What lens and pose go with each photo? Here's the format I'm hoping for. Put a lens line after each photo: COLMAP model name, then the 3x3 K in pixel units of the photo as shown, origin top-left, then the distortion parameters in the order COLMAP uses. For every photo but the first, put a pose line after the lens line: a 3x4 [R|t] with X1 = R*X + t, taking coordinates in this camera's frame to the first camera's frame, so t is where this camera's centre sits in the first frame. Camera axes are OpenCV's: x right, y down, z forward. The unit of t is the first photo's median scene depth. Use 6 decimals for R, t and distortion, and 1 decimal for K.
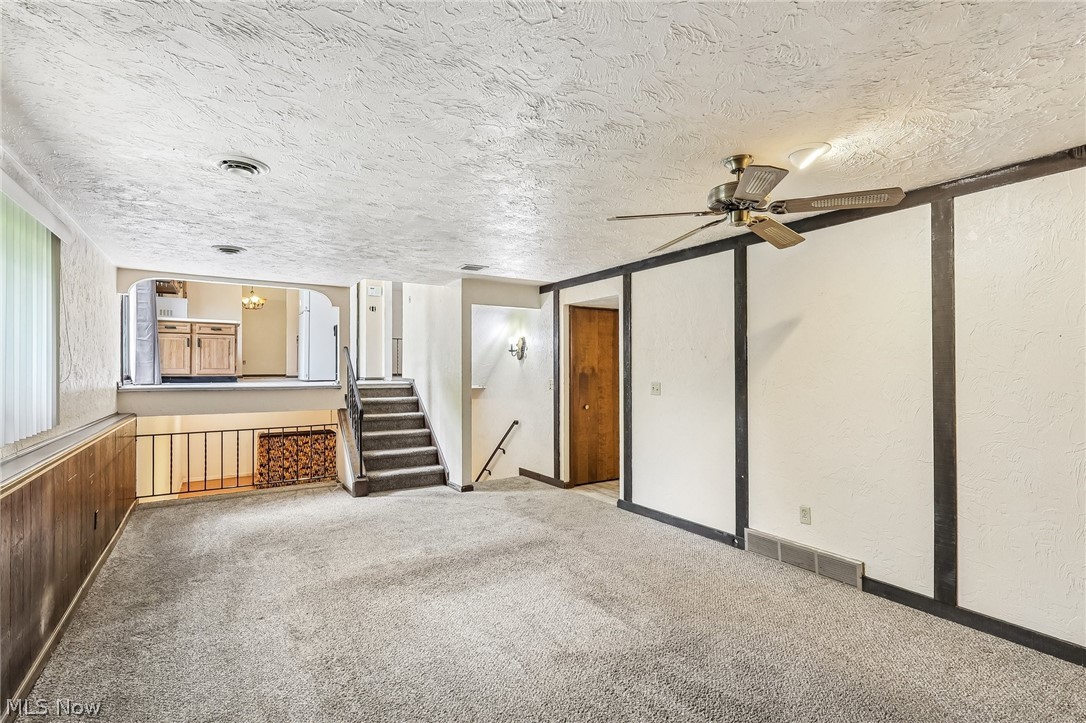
lens RADIAL K [[506.8, 0, 527.3], [0, 506.8, 365.7], [0, 0, 1]] dist [-0.002189, 0.001484]
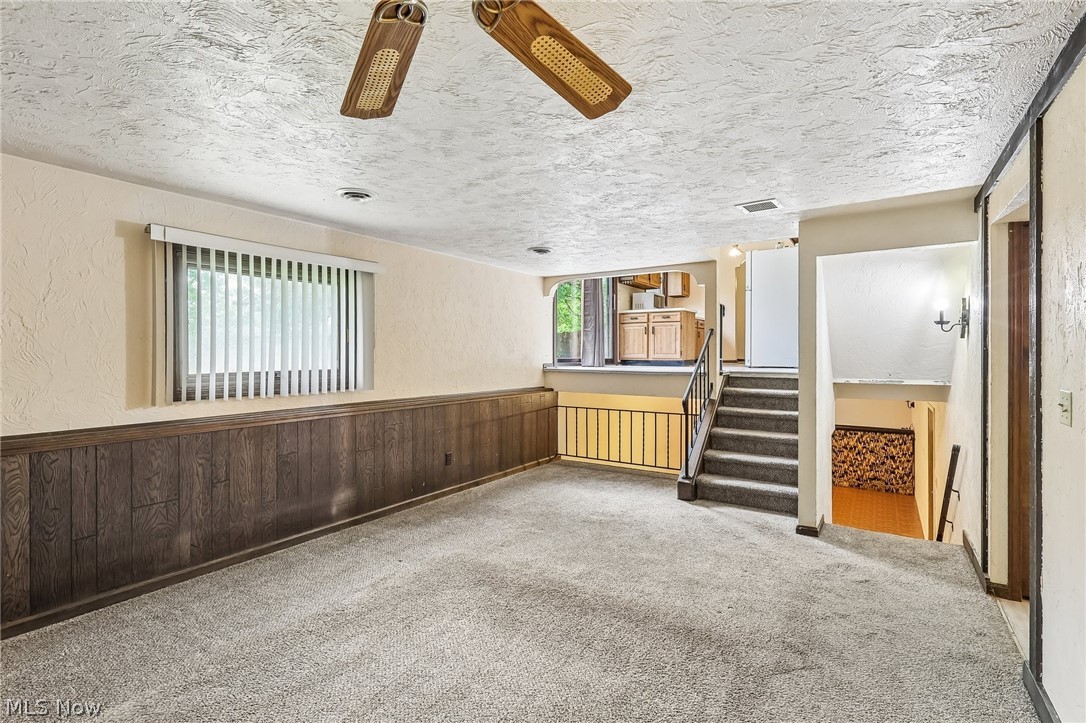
lens RADIAL K [[506.8, 0, 543.0], [0, 506.8, 356.8], [0, 0, 1]] dist [-0.002189, 0.001484]
pose [[0.415299, 0.005643, -0.909667, 0.322125], [0.005206, 0.999950, 0.008580, 0.002453], [0.909670, -0.008299, 0.415249, 0.371057]]
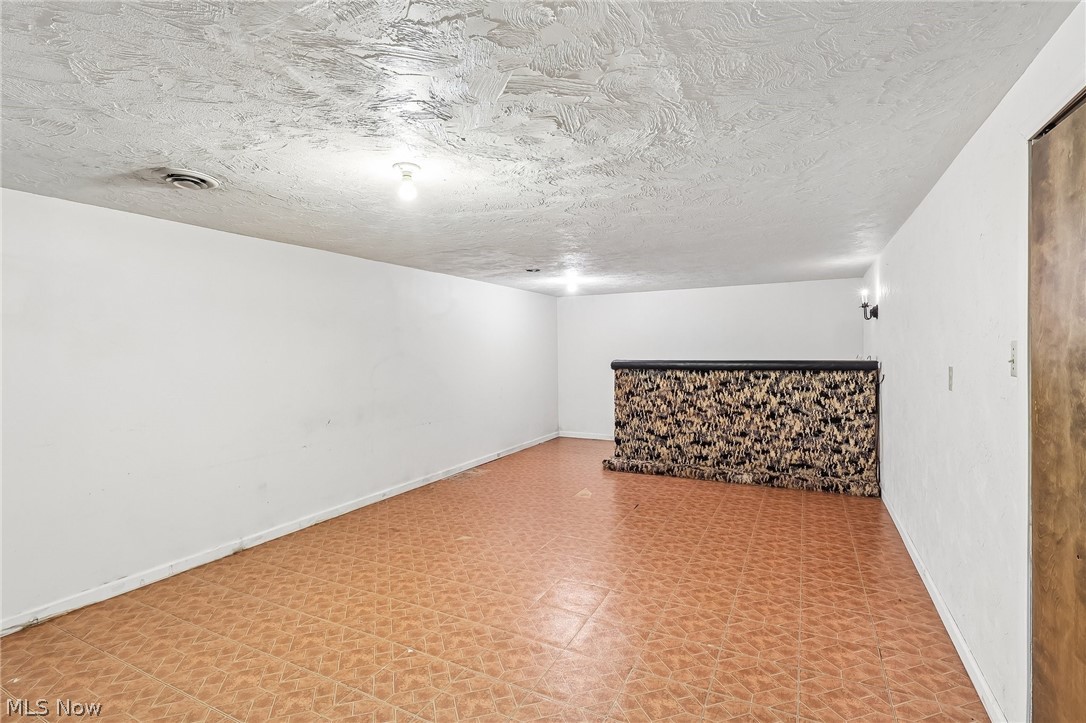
lens RADIAL K [[506.8, 0, 546.2], [0, 506.8, 360.5], [0, 0, 1]] dist [-0.002189, 0.001484]
pose [[0.516894, 0.015227, -0.855914, -0.237047], [0.017127, 0.999458, 0.028123, 0.218063], [0.855878, -0.029196, 0.516353, 1.254347]]
